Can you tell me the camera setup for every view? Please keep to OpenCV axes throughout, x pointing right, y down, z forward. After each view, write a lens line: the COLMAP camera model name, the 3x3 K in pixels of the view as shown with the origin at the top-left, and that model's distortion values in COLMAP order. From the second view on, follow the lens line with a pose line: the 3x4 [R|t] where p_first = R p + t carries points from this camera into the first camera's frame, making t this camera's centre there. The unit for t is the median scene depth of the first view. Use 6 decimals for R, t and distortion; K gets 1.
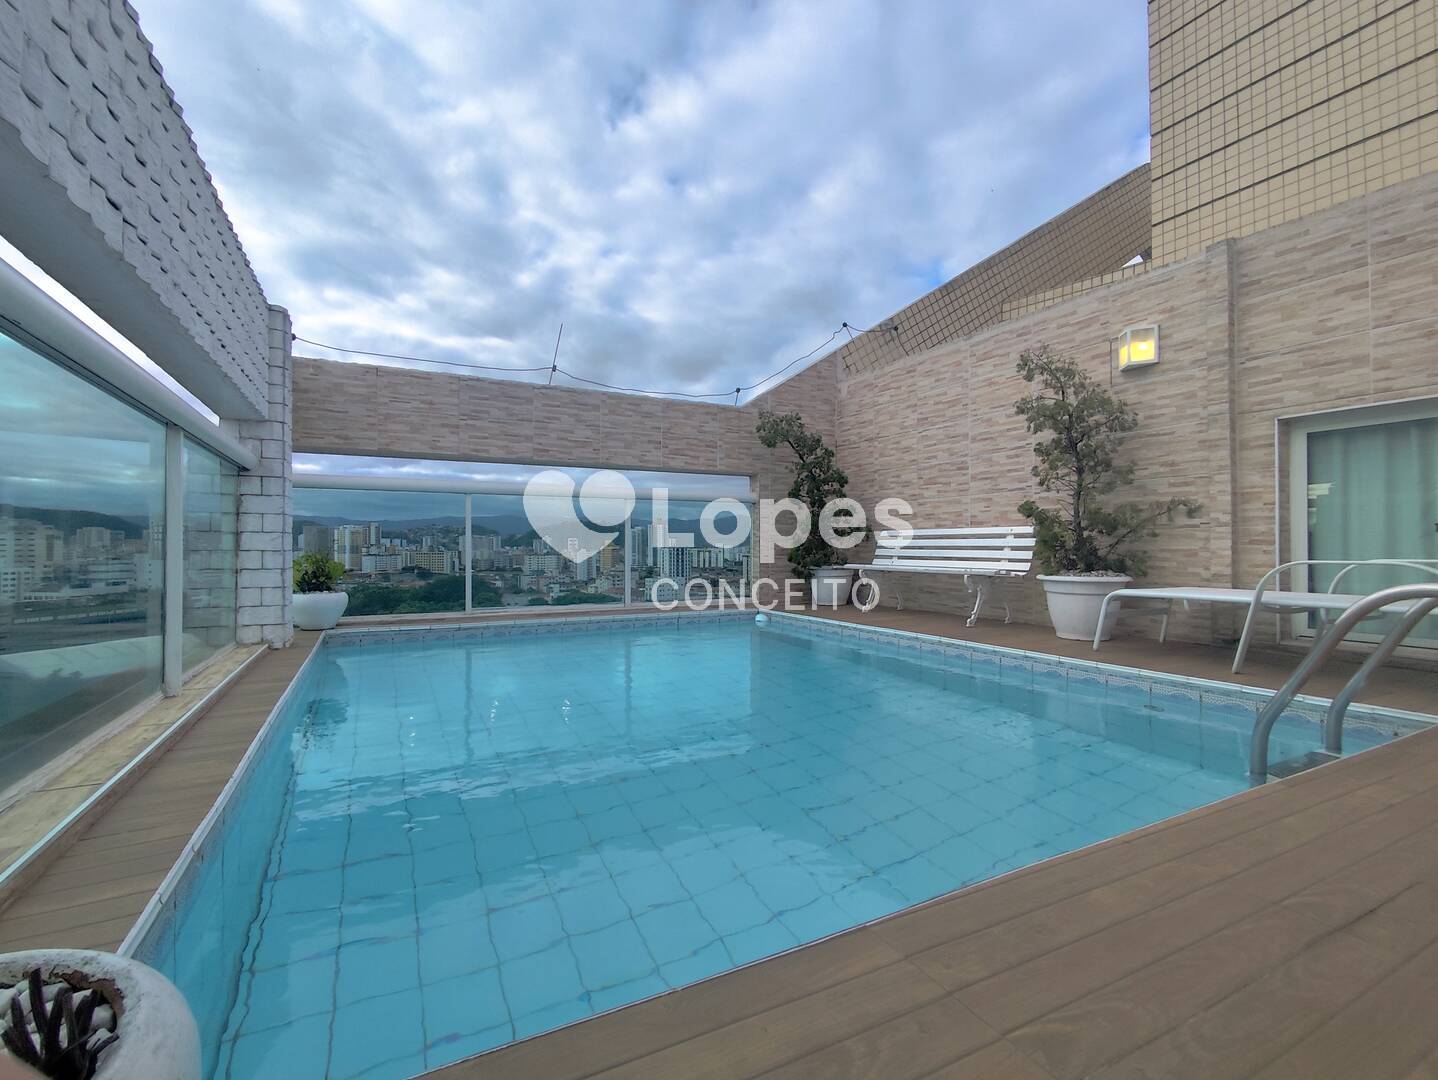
lens RADIAL K [[656.4, 0, 711.7], [0, 656.4, 546.9], [0, 0, 1]] dist [-0.002097, 0.000523]
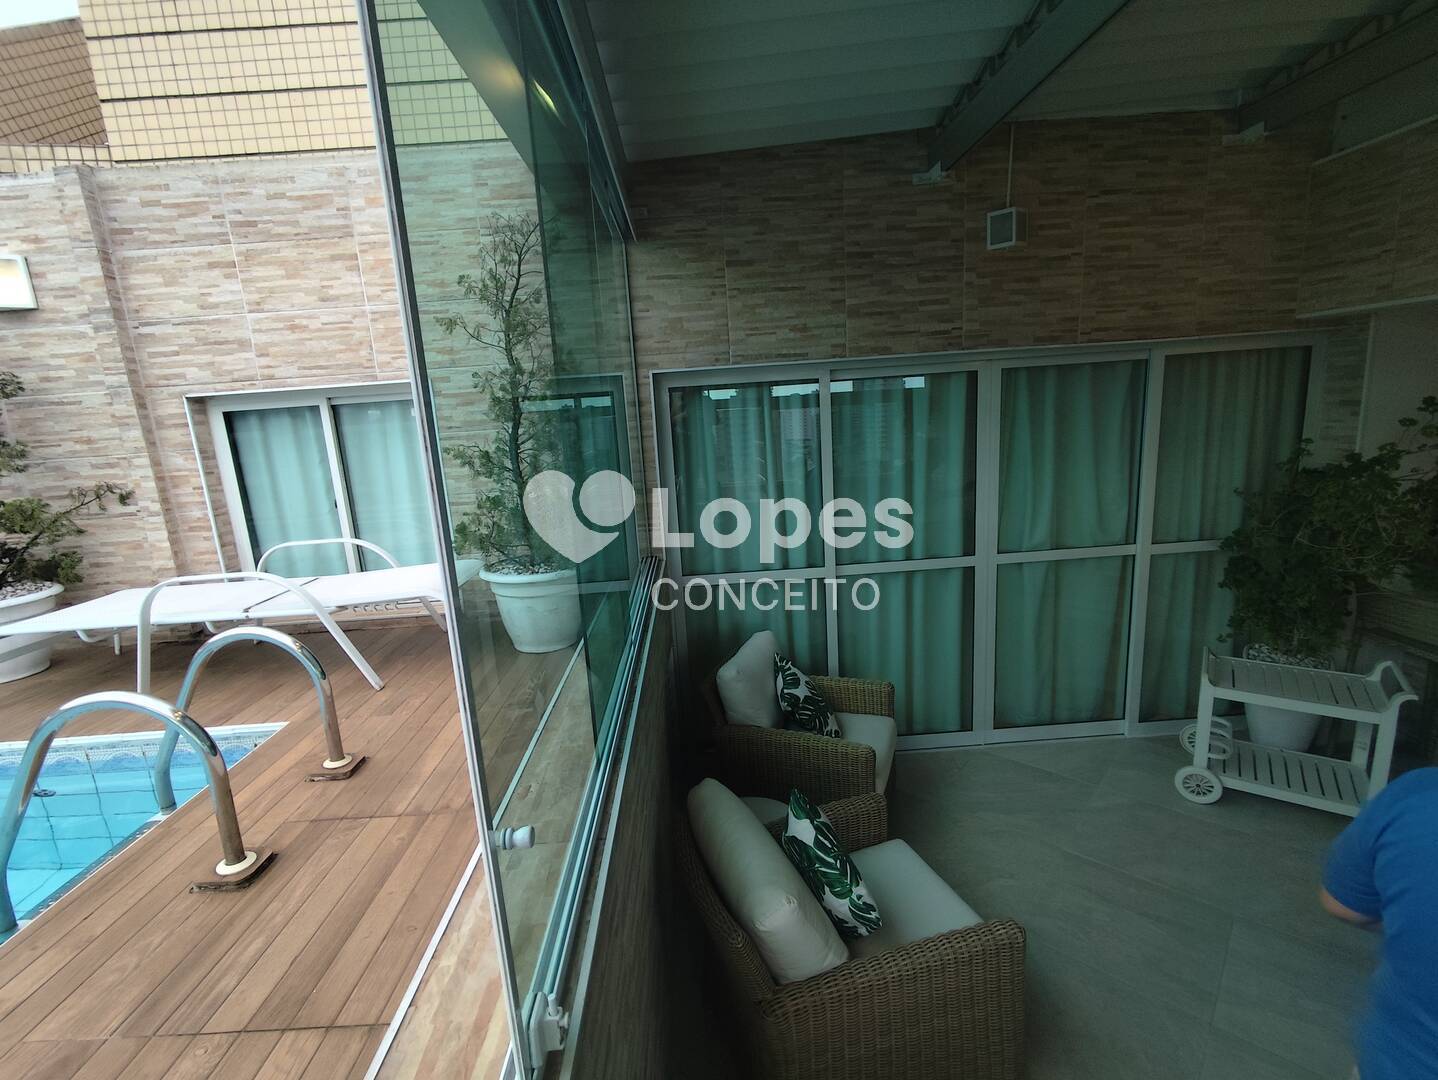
lens RADIAL K [[656.4, 0, 710.4], [0, 656.4, 542.3], [0, 0, 1]] dist [-0.002097, 0.000523]
pose [[0.434412, -0.203929, 0.877325, 0.206769], [0.063669, 0.978549, 0.195931, -0.079466], [-0.898461, -0.029257, 0.438077, -0.044688]]
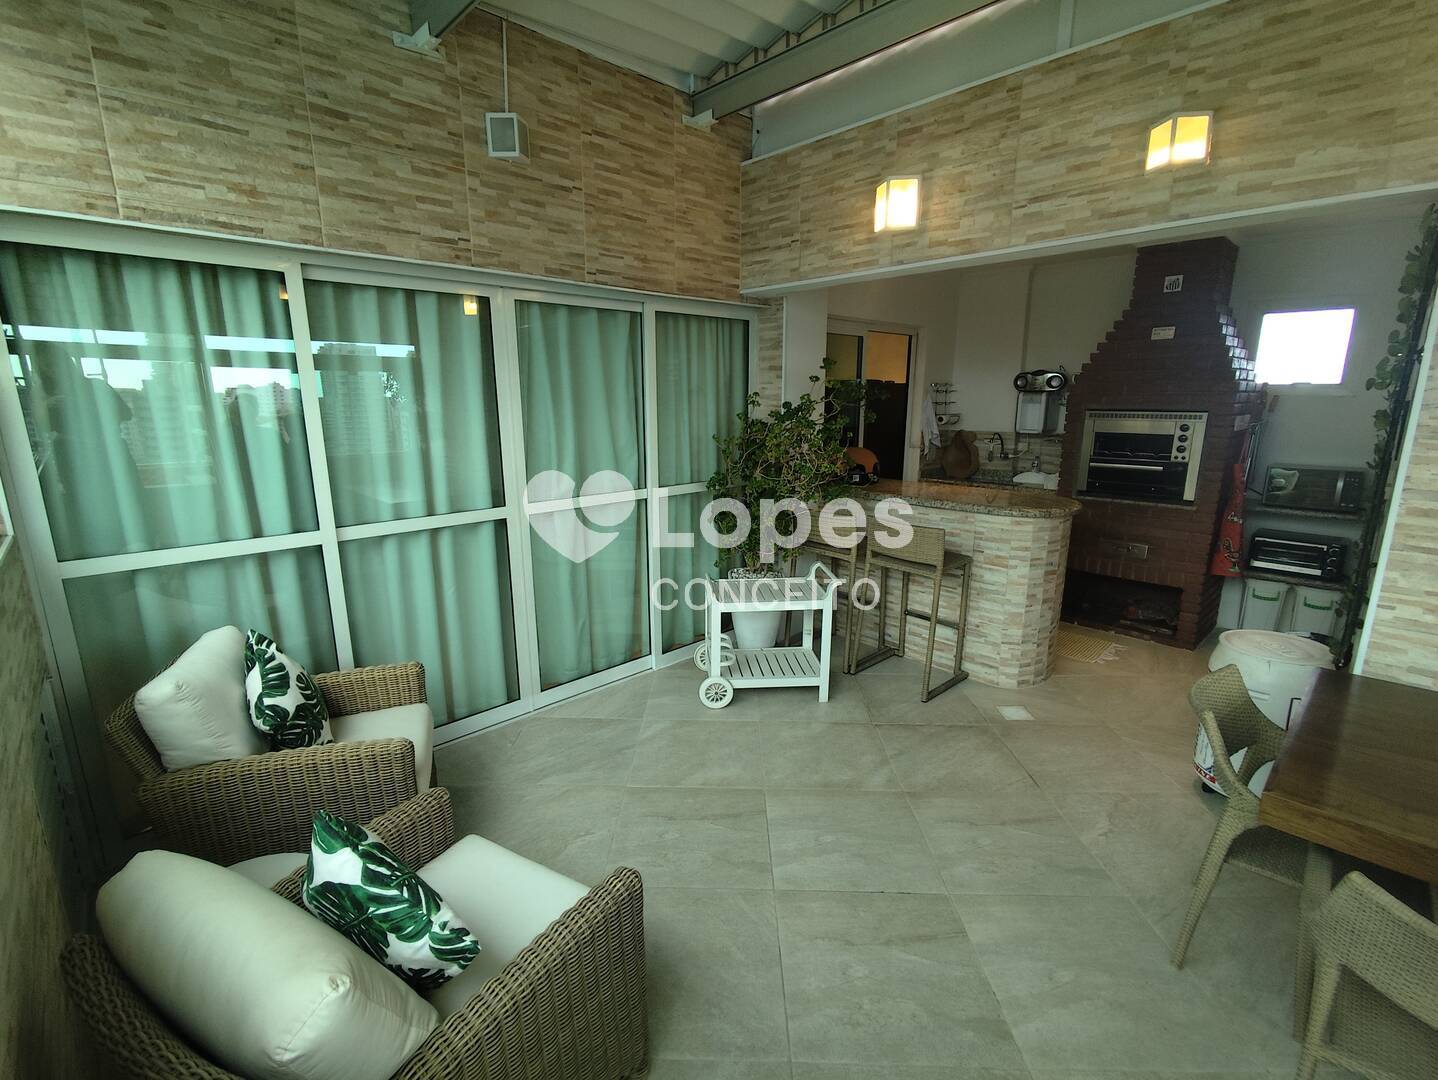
lens RADIAL K [[656.4, 0, 708.6], [0, 656.4, 542.8], [0, 0, 1]] dist [-0.002097, 0.000523]
pose [[-0.277424, -0.207913, 0.937981, 0.275421], [0.005554, 0.975940, 0.217970, -0.018844], [-0.960731, 0.065680, -0.269595, -0.010435]]
